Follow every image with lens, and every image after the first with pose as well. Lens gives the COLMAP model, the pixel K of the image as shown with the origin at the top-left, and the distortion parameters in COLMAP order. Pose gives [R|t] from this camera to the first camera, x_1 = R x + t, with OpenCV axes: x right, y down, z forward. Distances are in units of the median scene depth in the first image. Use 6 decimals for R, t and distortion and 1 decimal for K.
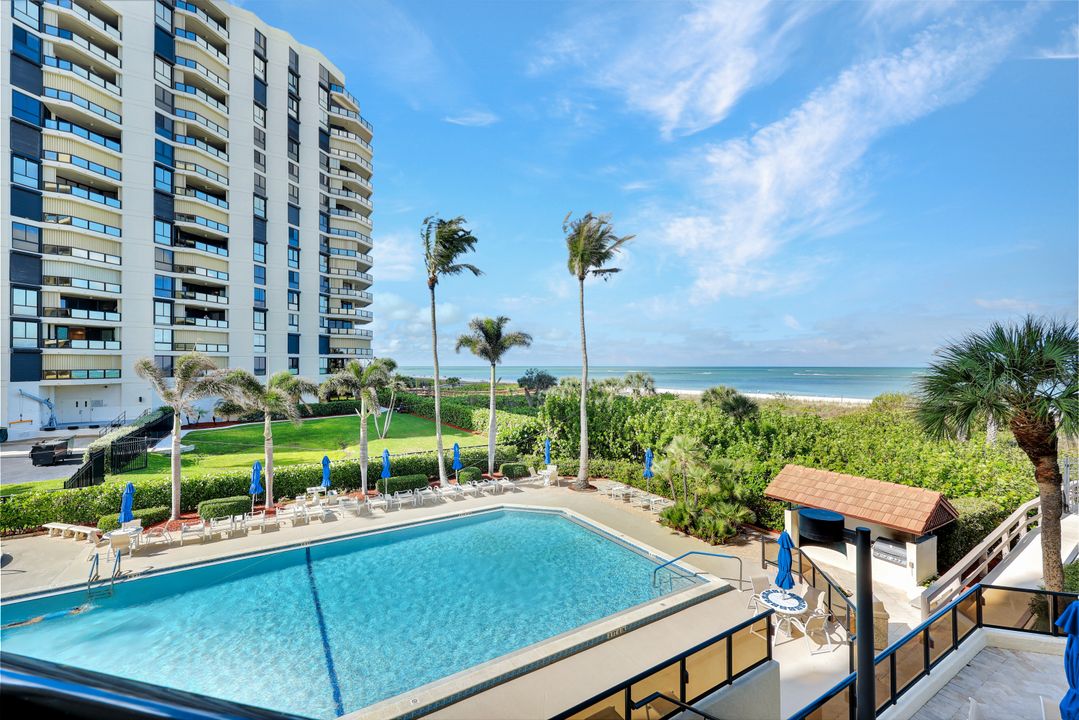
lens RADIAL K [[437.8, 0, 546.3], [0, 437.8, 352.6], [0, 0, 1]] dist [0.004777, -0.000205]
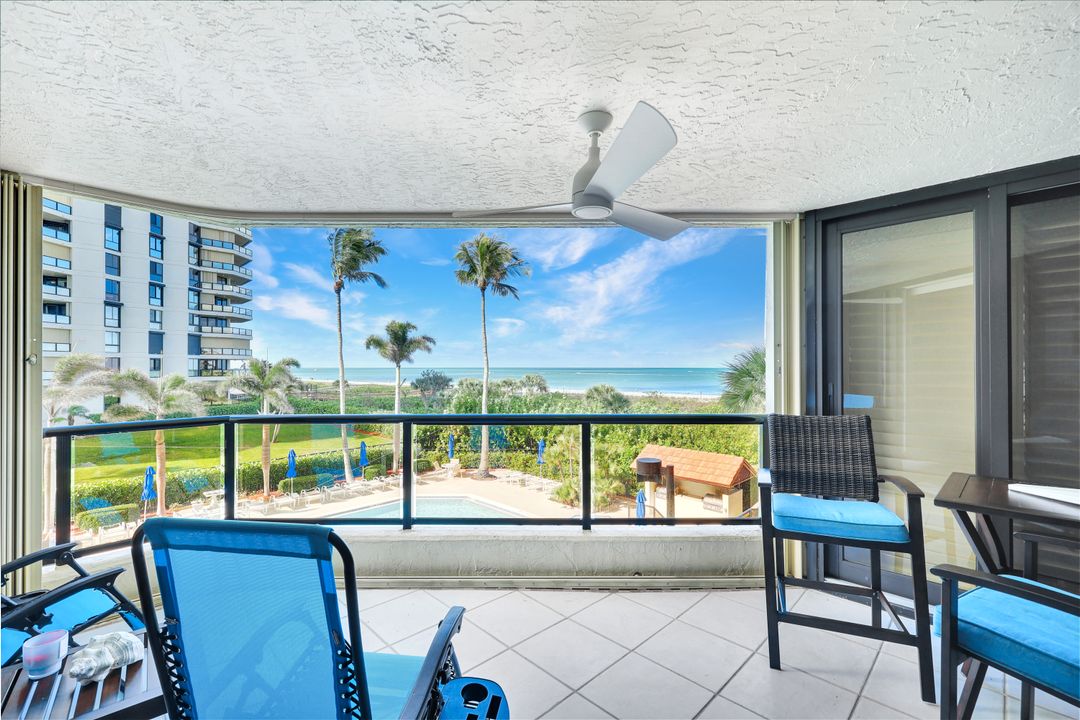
lens RADIAL K [[438.2, 0, 538.8], [0, 438.2, 355.2], [0, 0, 1]] dist [0.004777, -0.000205]
pose [[0.974272, 0.005374, 0.225310, -0.029261], [-0.006207, 0.999976, 0.002989, -0.004734], [-0.225289, -0.004311, 0.974283, -0.102404]]
